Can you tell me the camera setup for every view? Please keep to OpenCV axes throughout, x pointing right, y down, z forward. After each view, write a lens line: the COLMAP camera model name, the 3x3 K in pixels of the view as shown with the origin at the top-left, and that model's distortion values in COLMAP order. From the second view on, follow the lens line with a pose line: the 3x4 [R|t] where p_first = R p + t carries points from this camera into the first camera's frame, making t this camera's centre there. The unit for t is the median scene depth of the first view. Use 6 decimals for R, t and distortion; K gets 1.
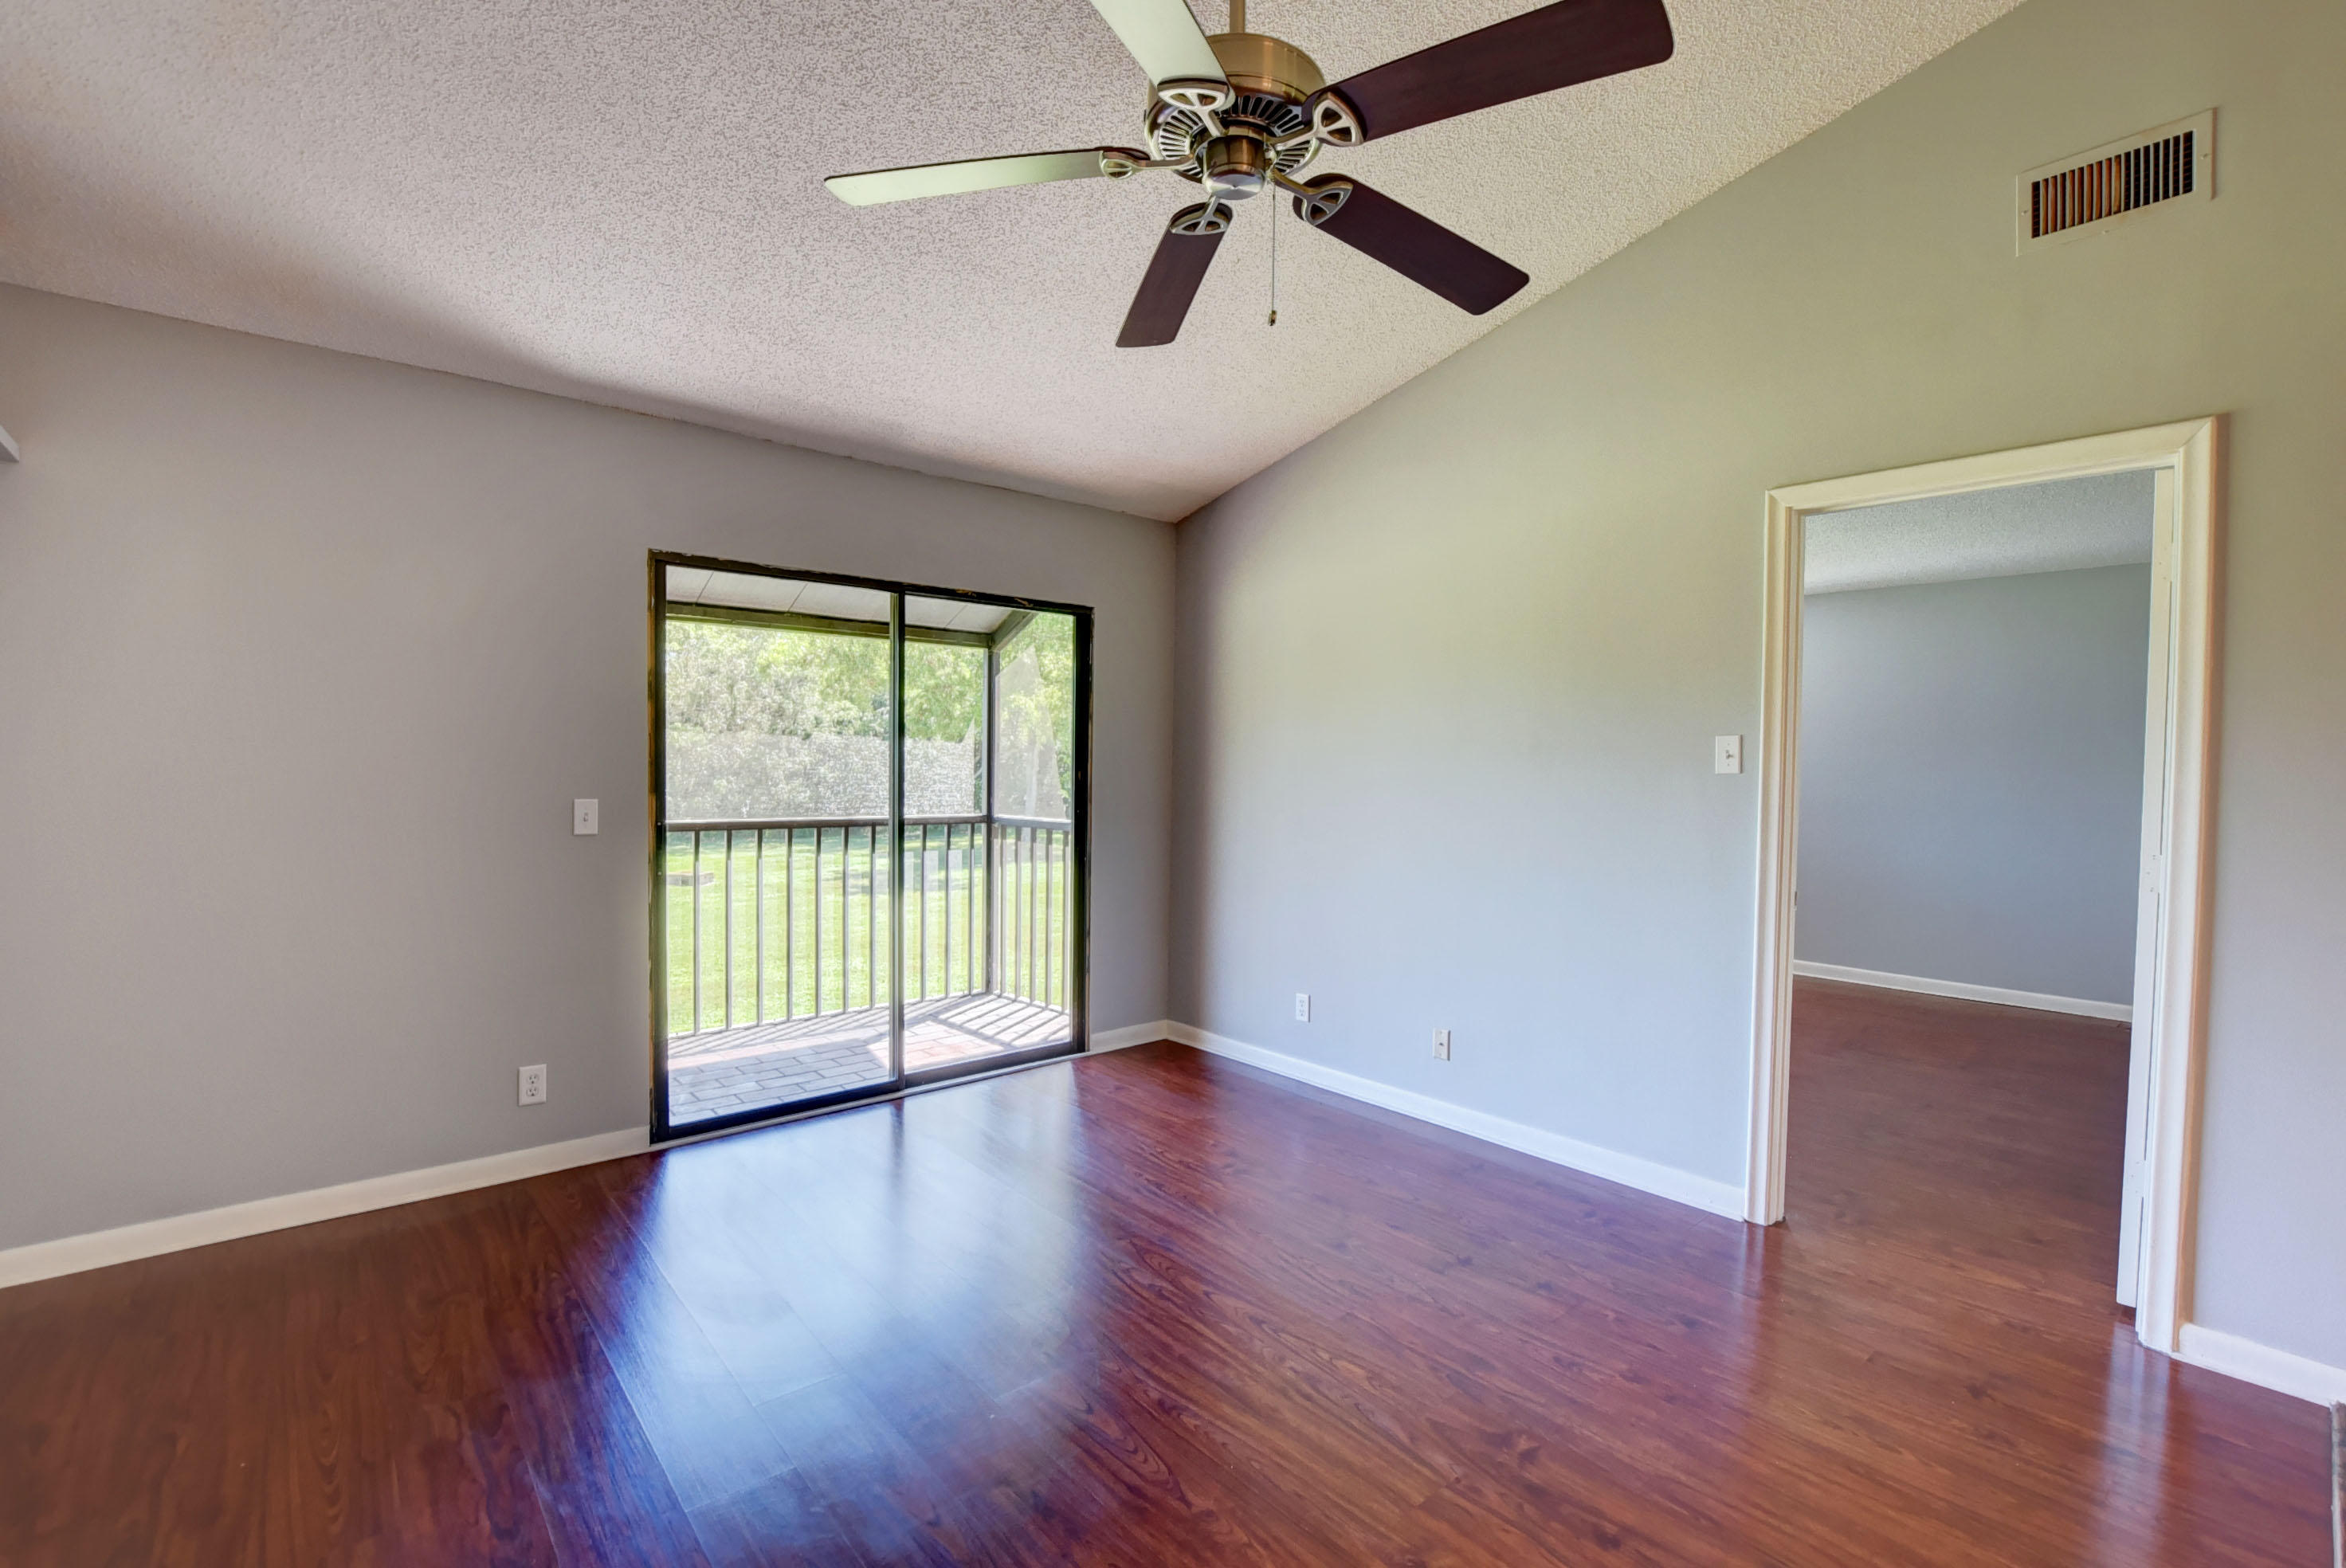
lens RADIAL K [[1037.6, 0, 1189.7], [0, 1037.6, 788.0], [0, 0, 1]] dist [-0.029849, 0.003644]
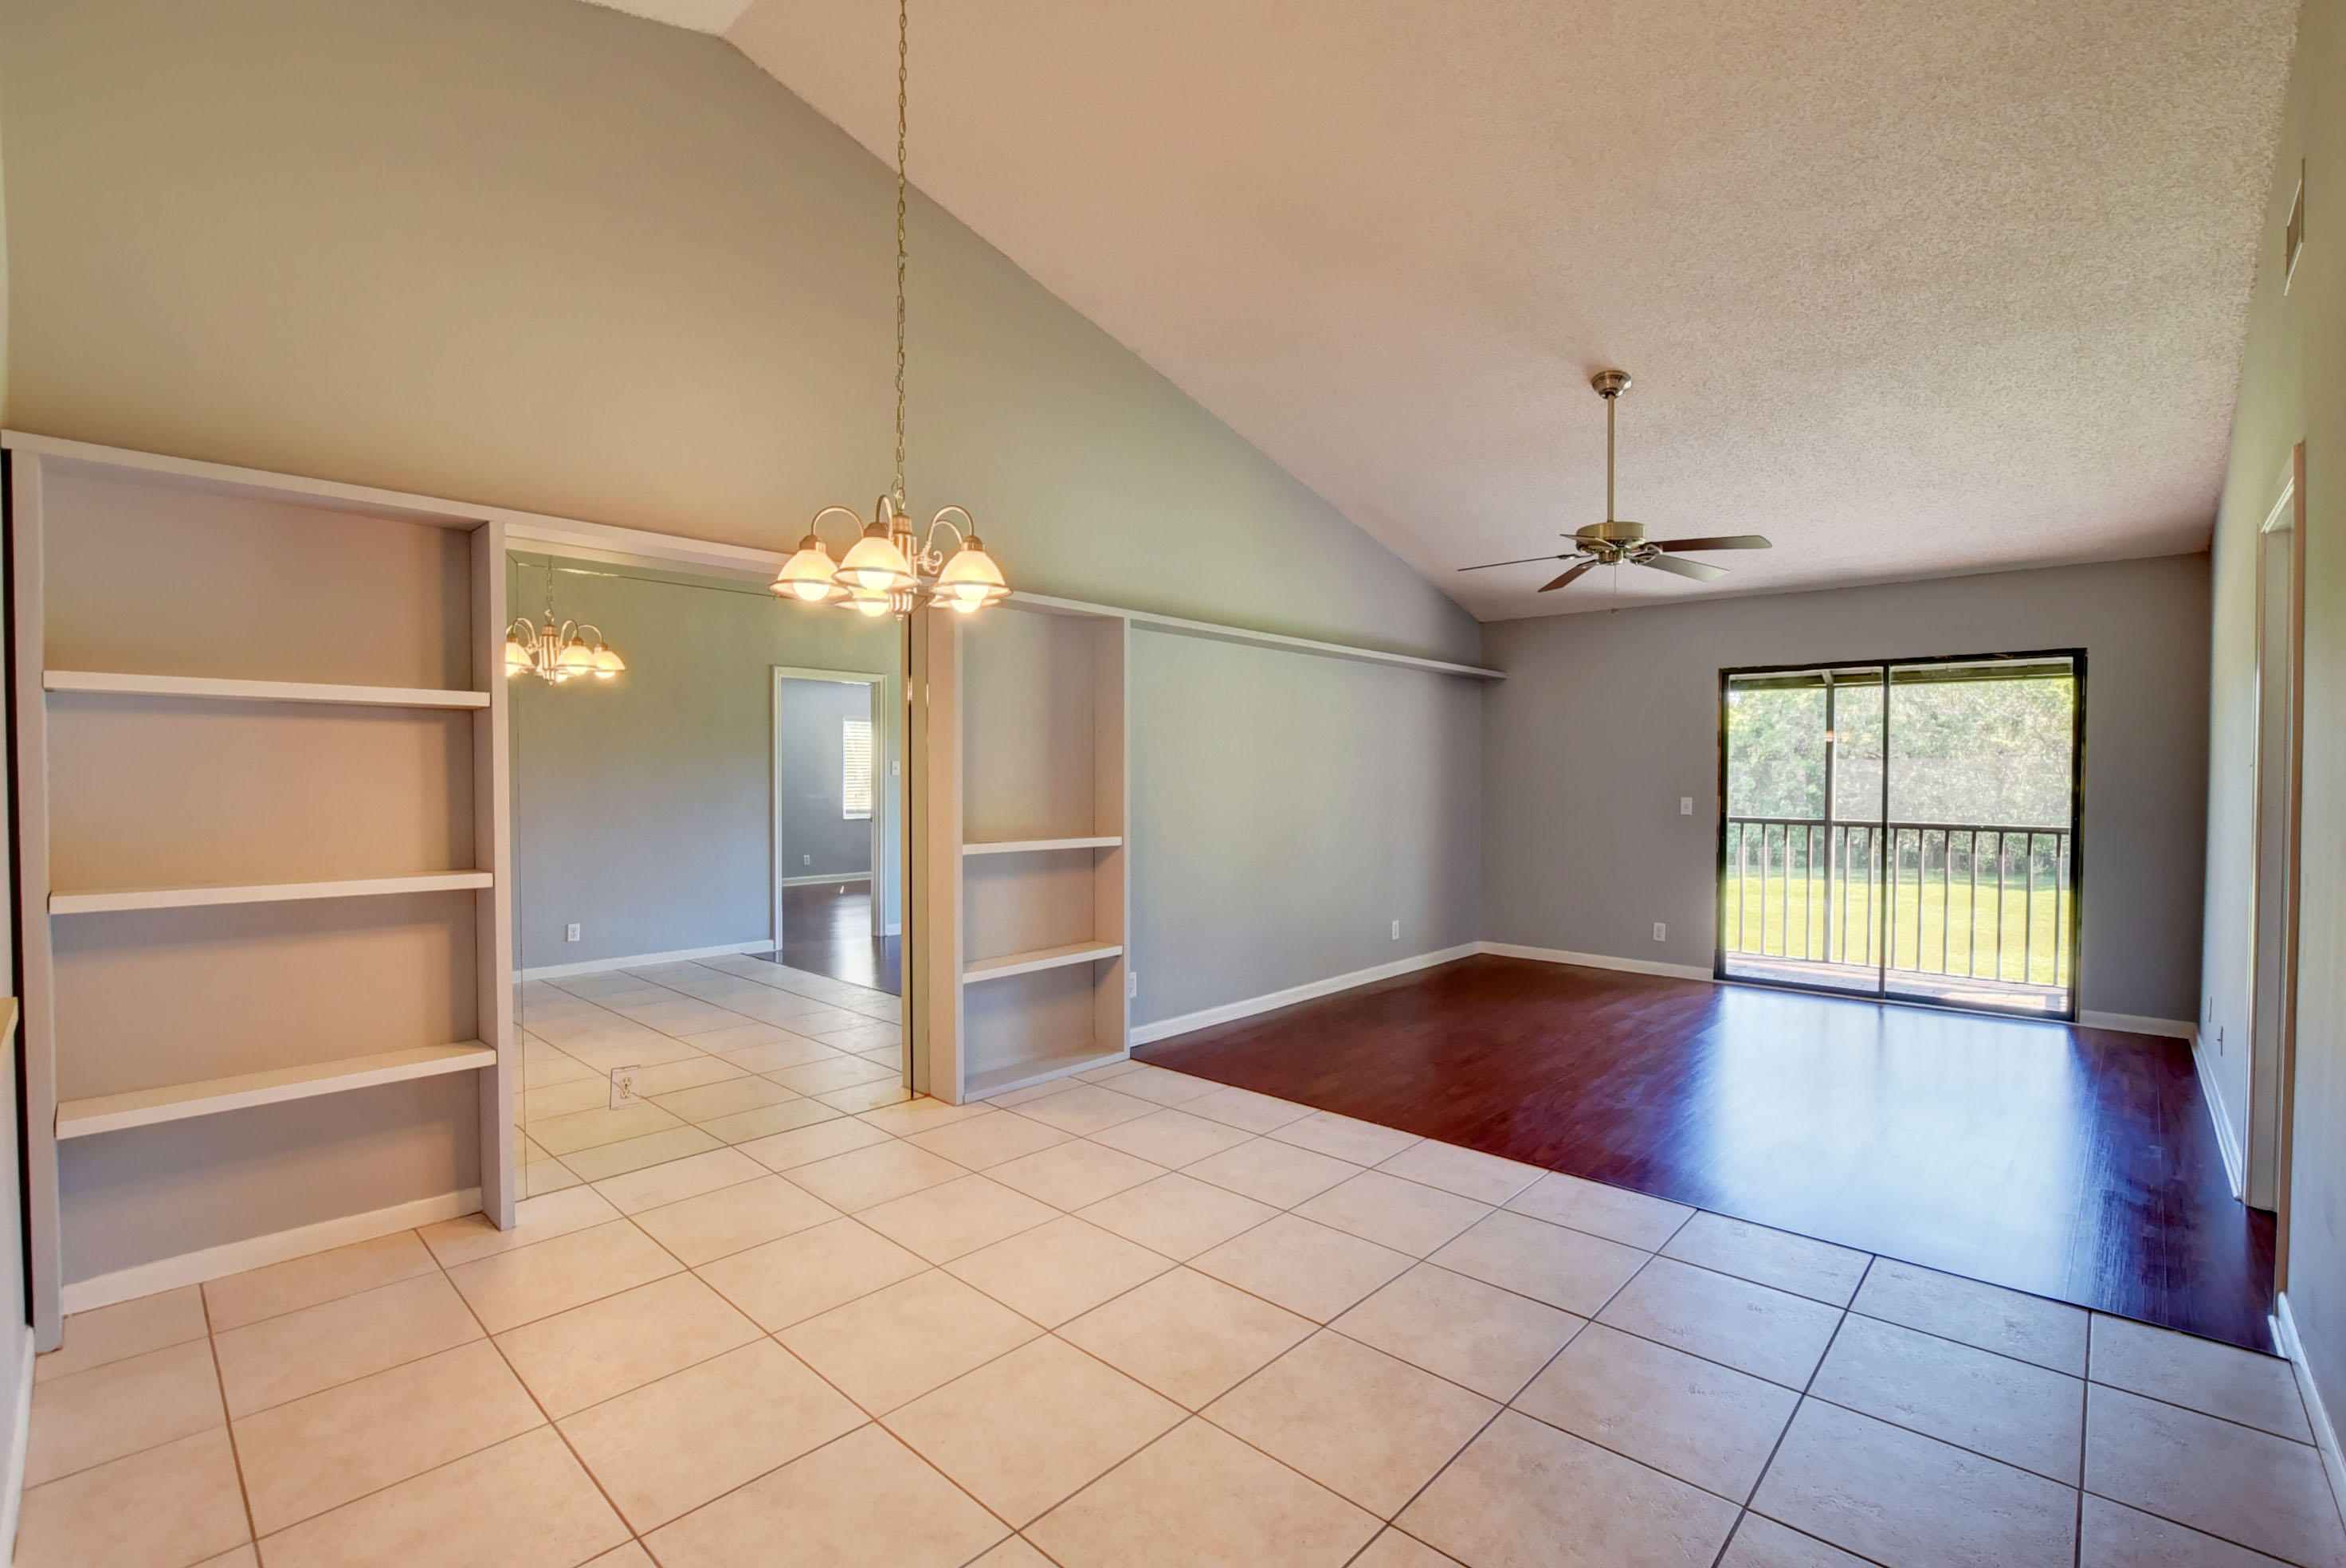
lens RADIAL K [[1037.6, 0, 1184.0], [0, 1037.6, 791.4], [0, 0, 1]] dist [-0.029849, 0.003644]
pose [[0.101587, 0.004475, -0.994817, 1.278403], [-0.027813, 0.999612, 0.001656, 0.022192], [0.994438, 0.027501, 0.101672, -0.185729]]
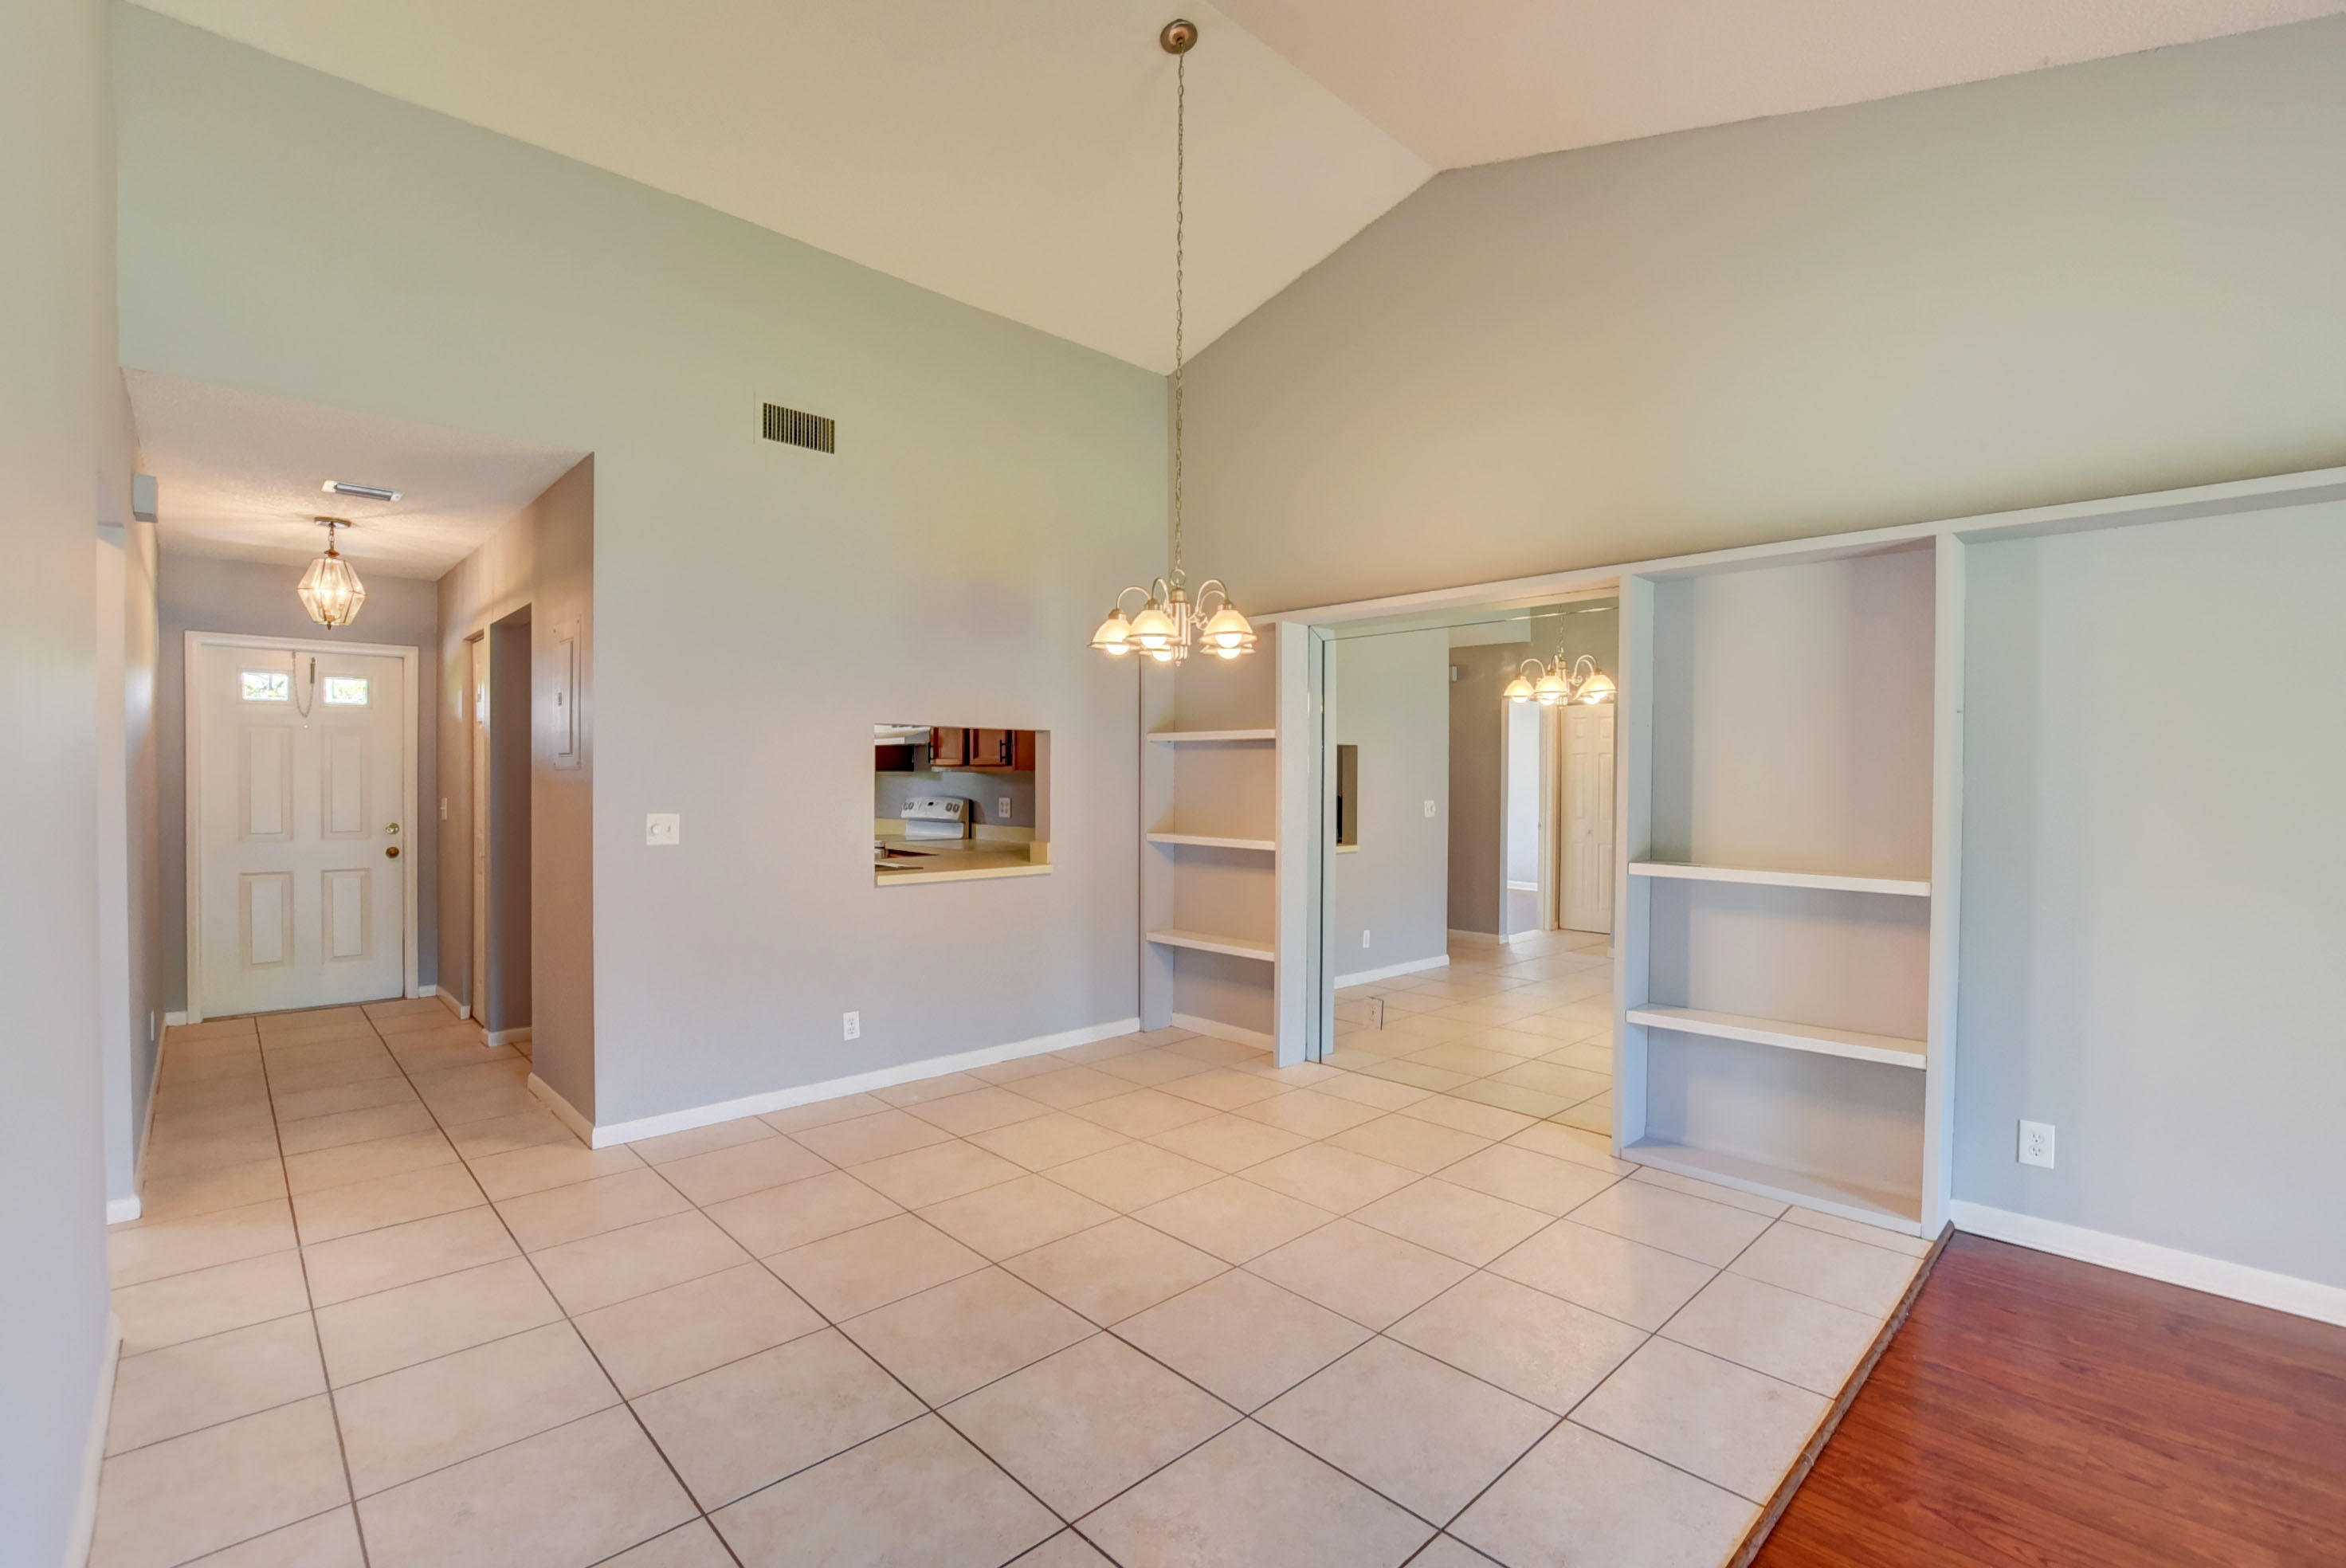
lens RADIAL K [[1037.6, 0, 1189.2], [0, 1037.6, 791.0], [0, 0, 1]] dist [-0.029849, 0.003644]
pose [[-0.998853, -0.018520, -0.044154, 0.563235], [-0.020167, 0.999106, 0.037155, -0.008733], [0.043426, 0.038003, -0.998334, 0.688895]]
